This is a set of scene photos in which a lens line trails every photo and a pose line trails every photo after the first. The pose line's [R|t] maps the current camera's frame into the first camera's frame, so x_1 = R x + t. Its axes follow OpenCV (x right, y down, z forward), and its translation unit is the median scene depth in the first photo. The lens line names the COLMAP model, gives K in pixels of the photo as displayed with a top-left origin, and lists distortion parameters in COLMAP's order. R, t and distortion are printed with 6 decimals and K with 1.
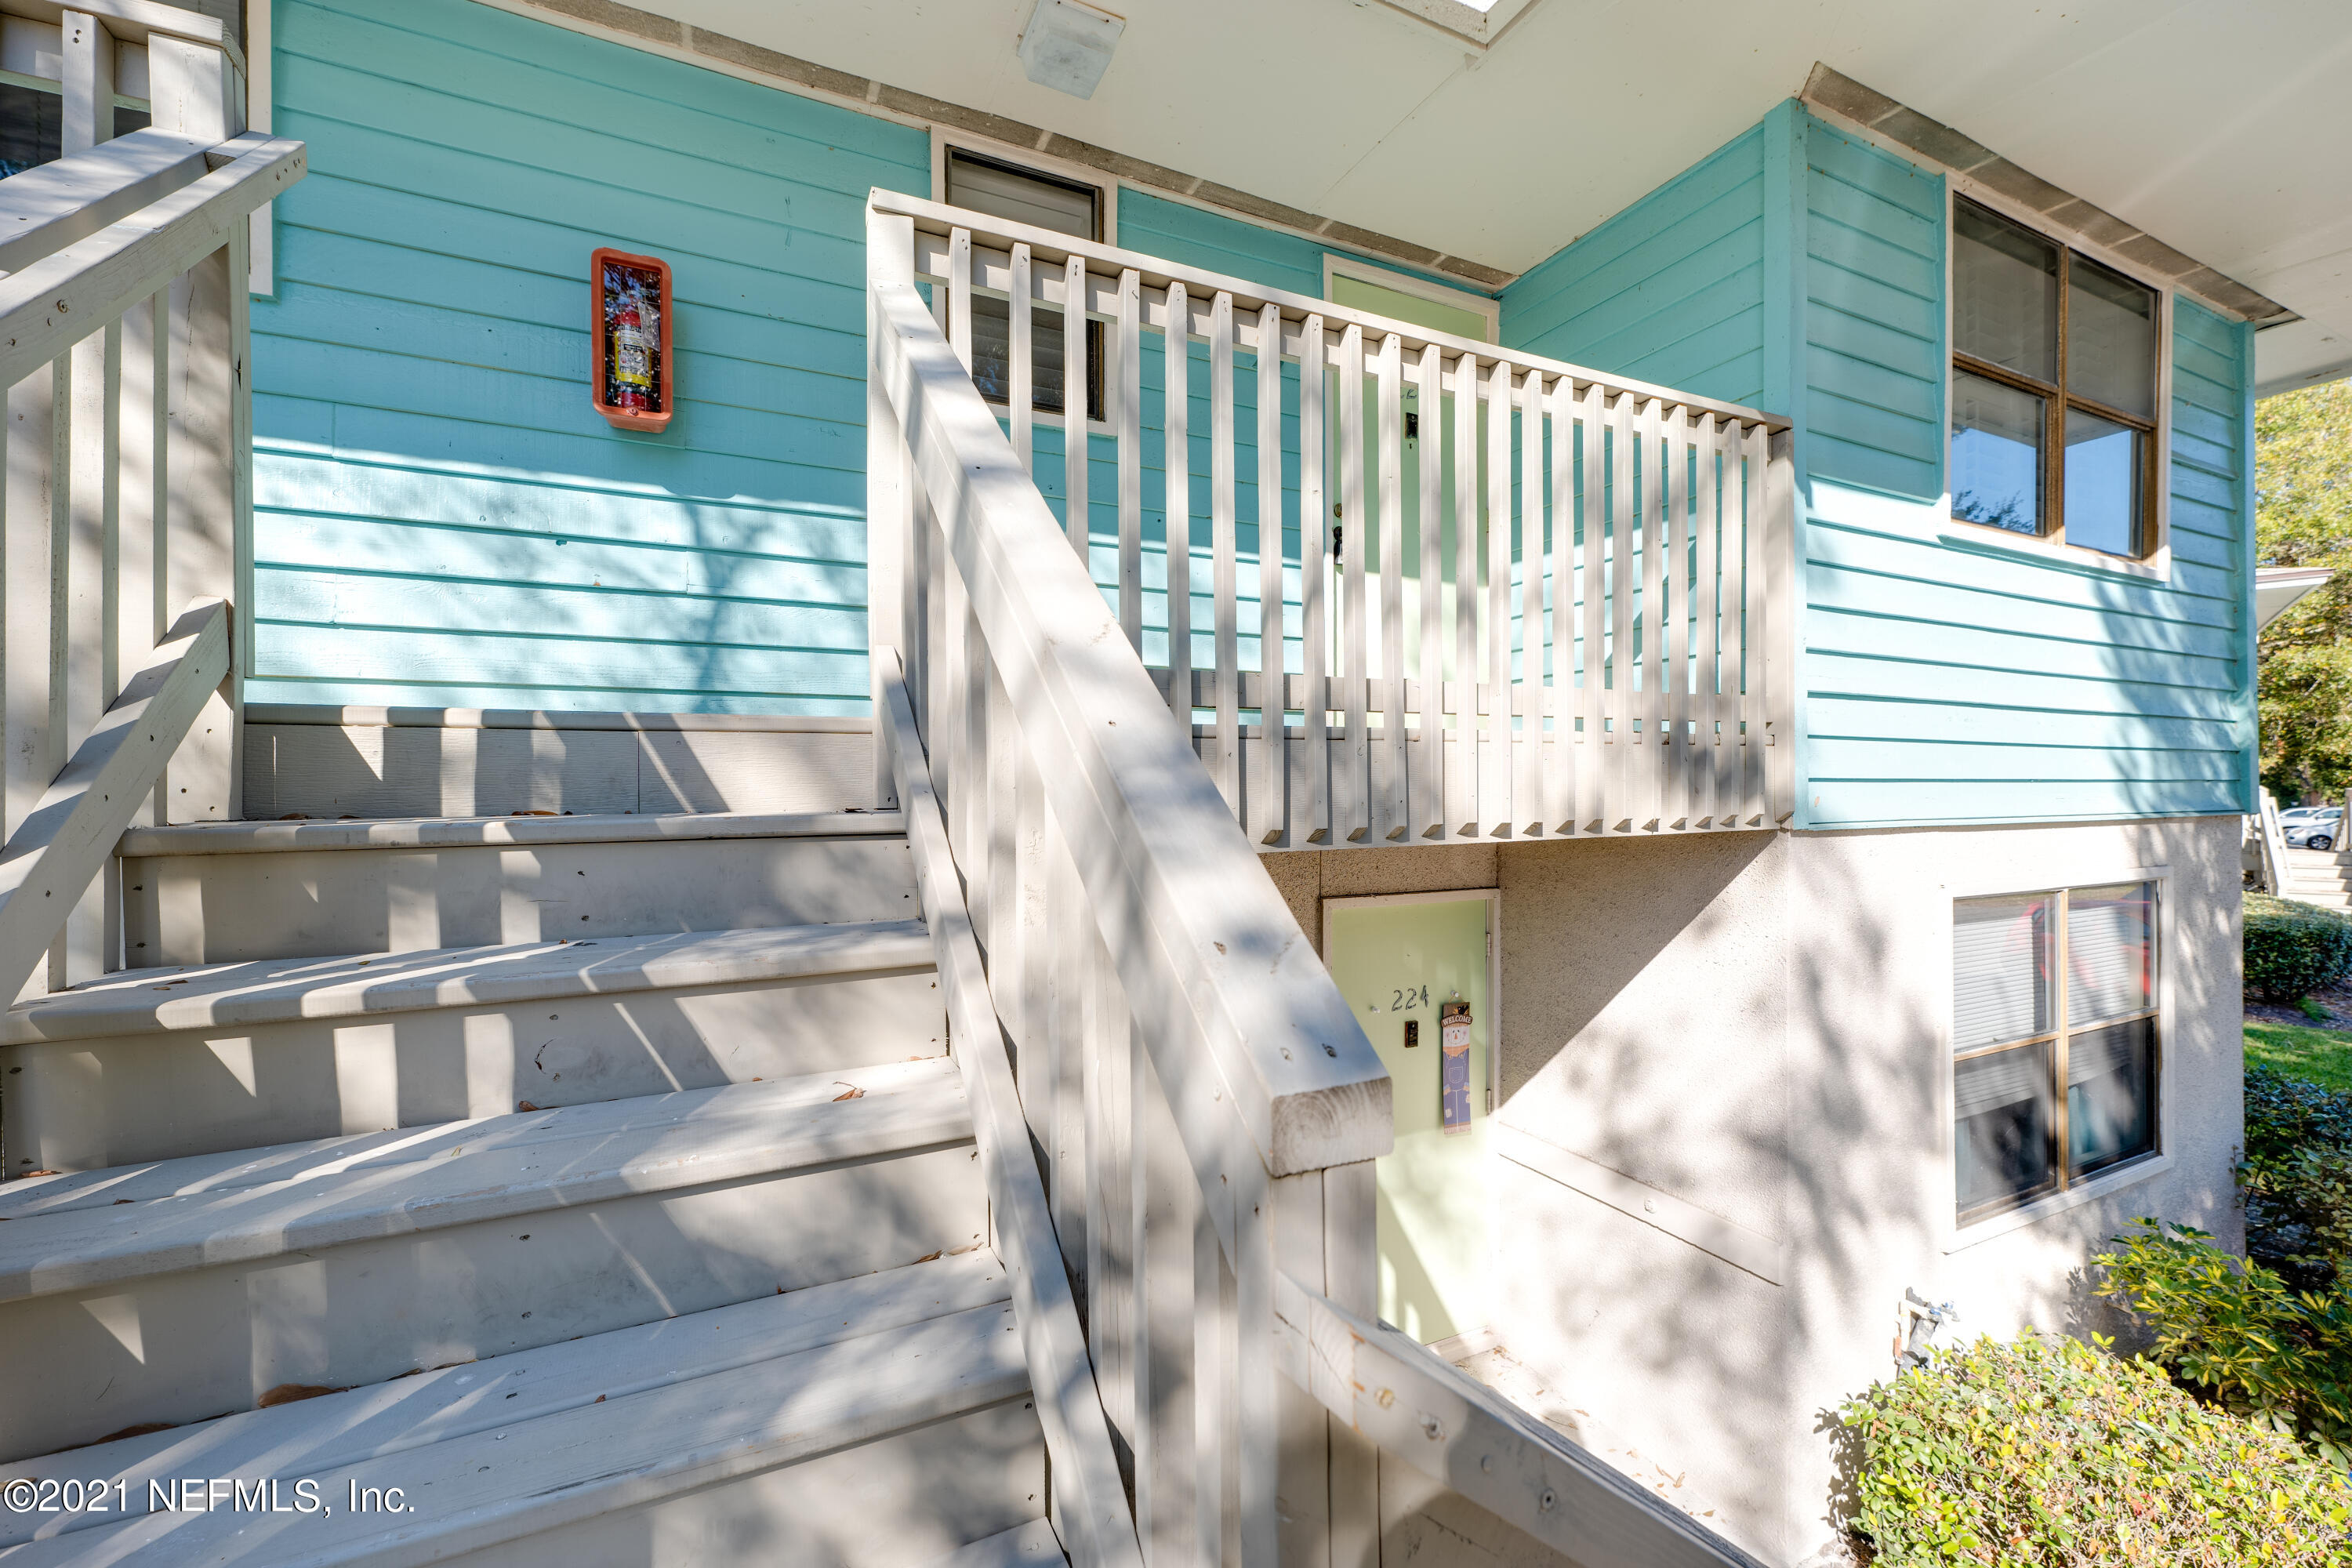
lens RADIAL K [[958.9, 0, 1176.0], [0, 958.9, 784.0], [0, 0, 1]] dist [-0.036160, 0.022992]
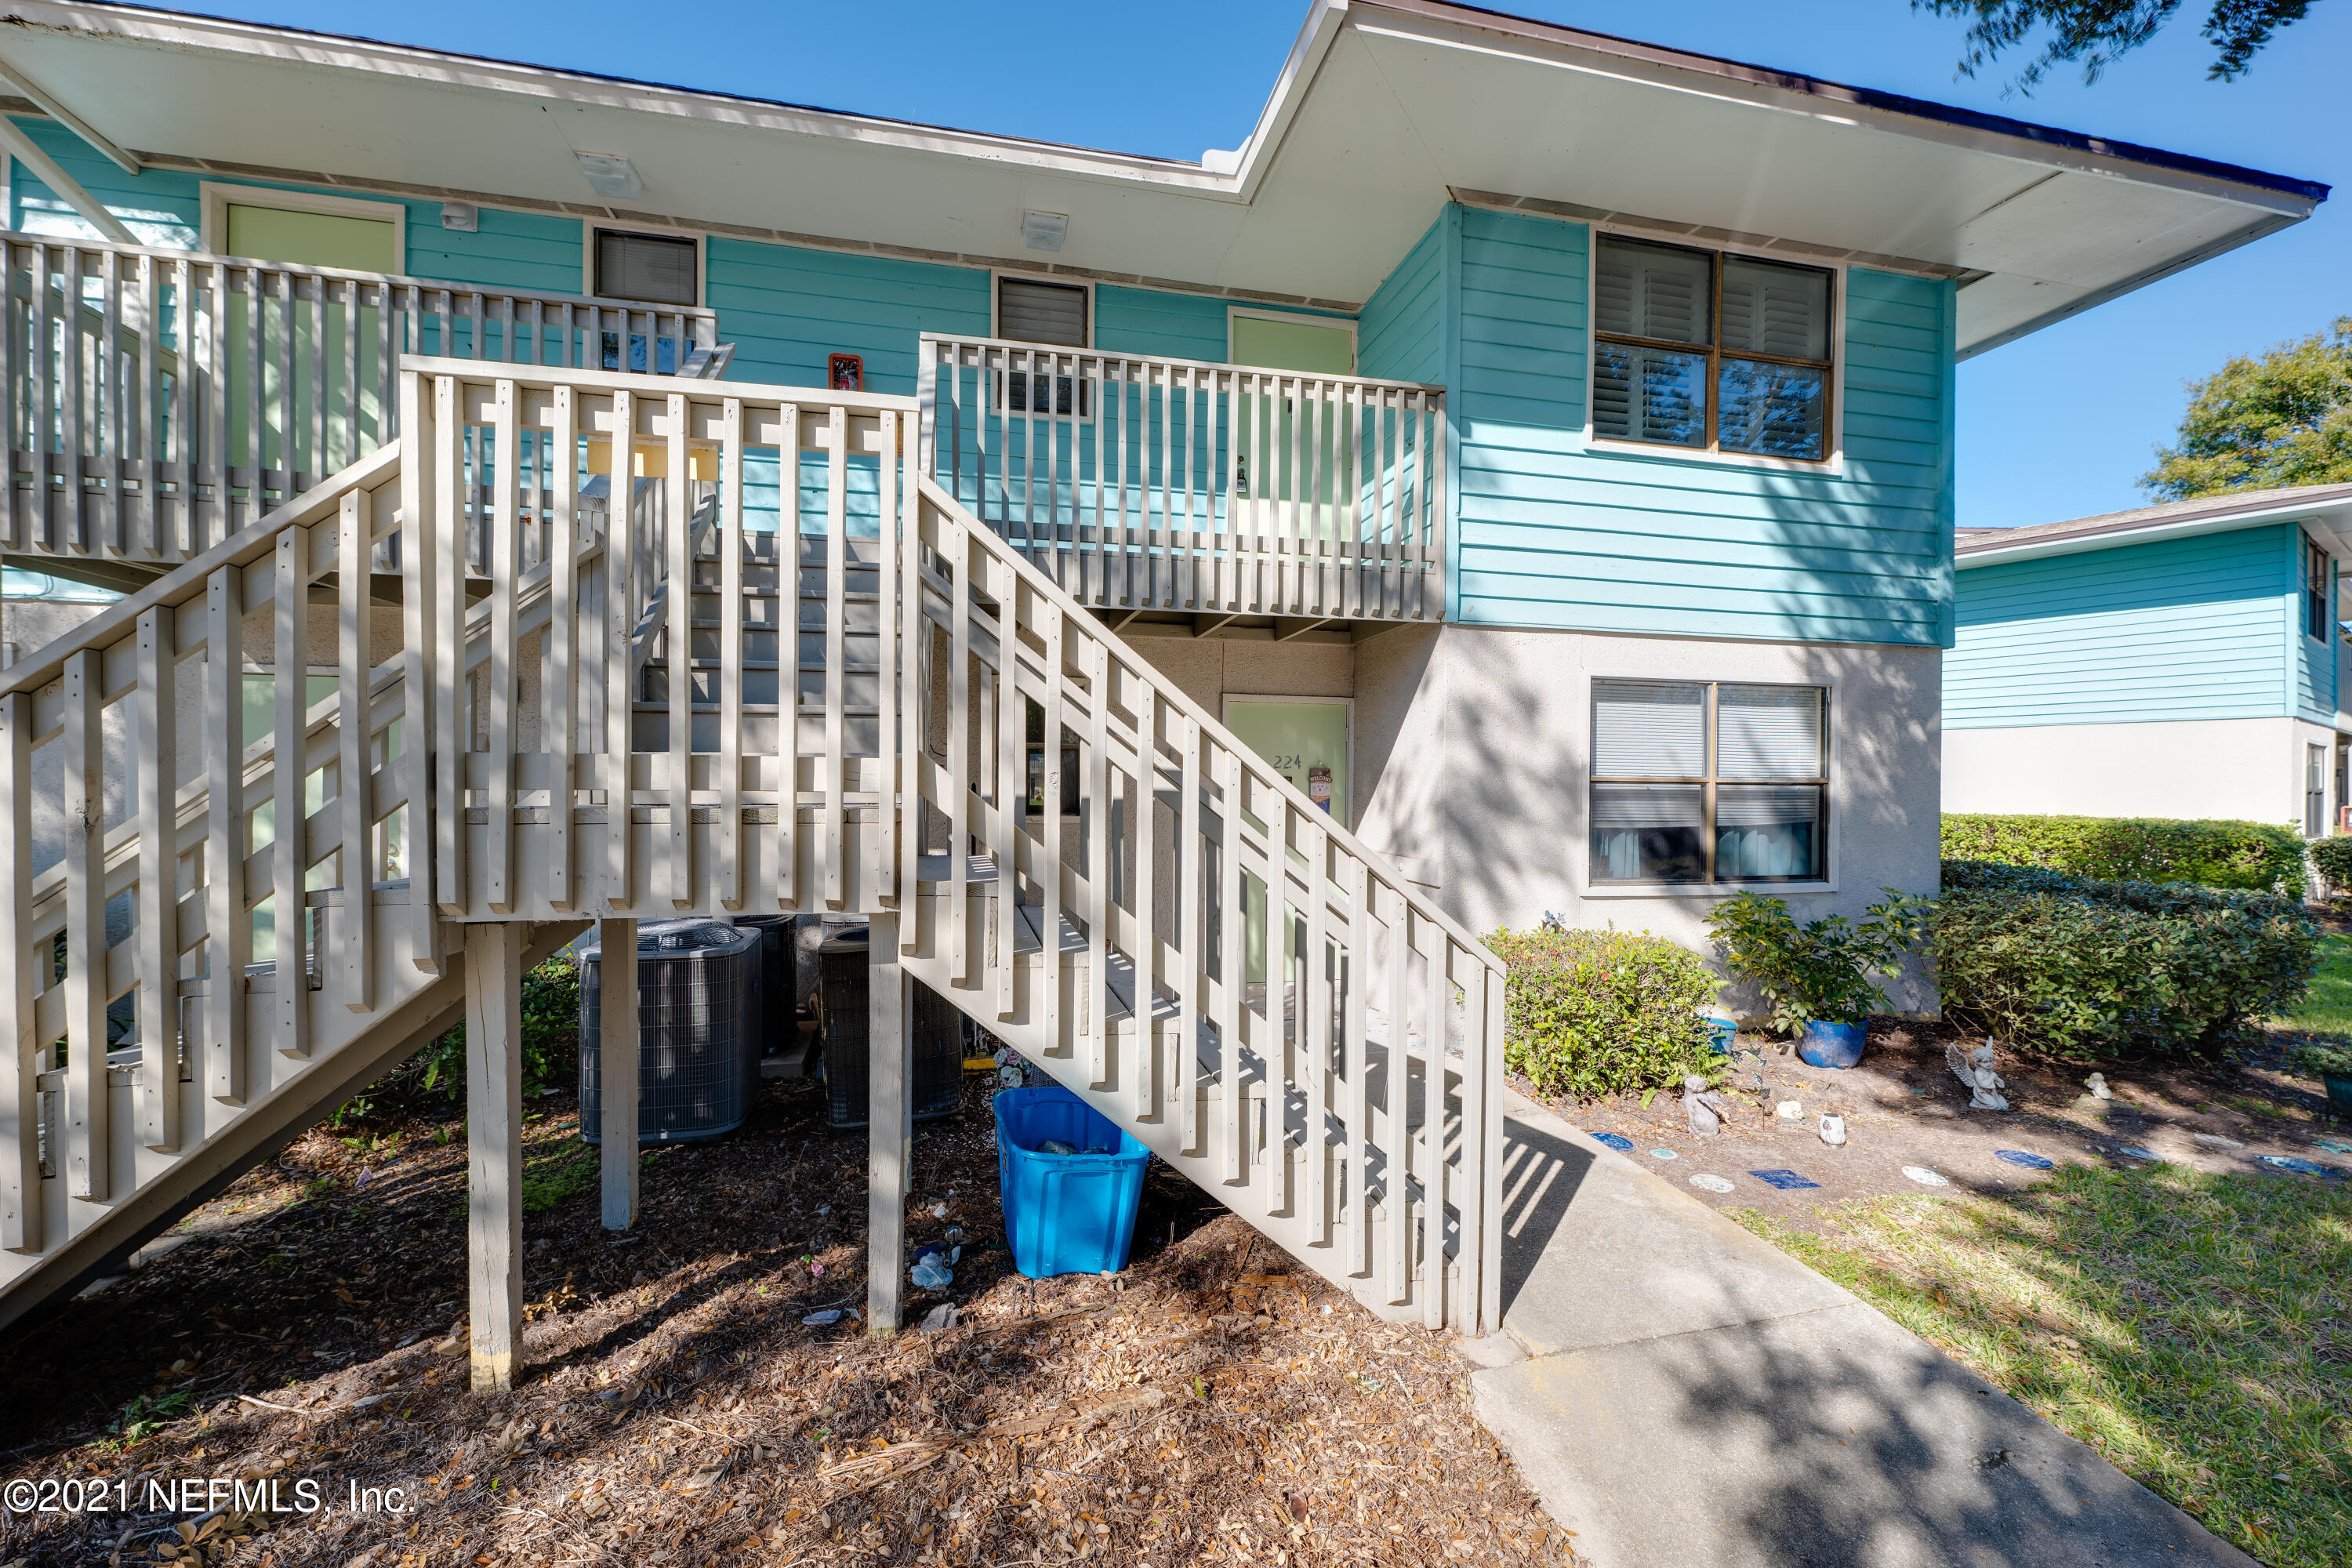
lens RADIAL K [[927.4, 0, 1176.0], [0, 927.4, 784.0], [0, 0, 1]] dist [0.000034, -0.000045]
pose [[0.973835, 0.017020, -0.226620, 0.500567], [-0.014788, 0.999824, 0.011540, 0.294969], [0.226777, -0.007887, 0.973915, -0.687693]]
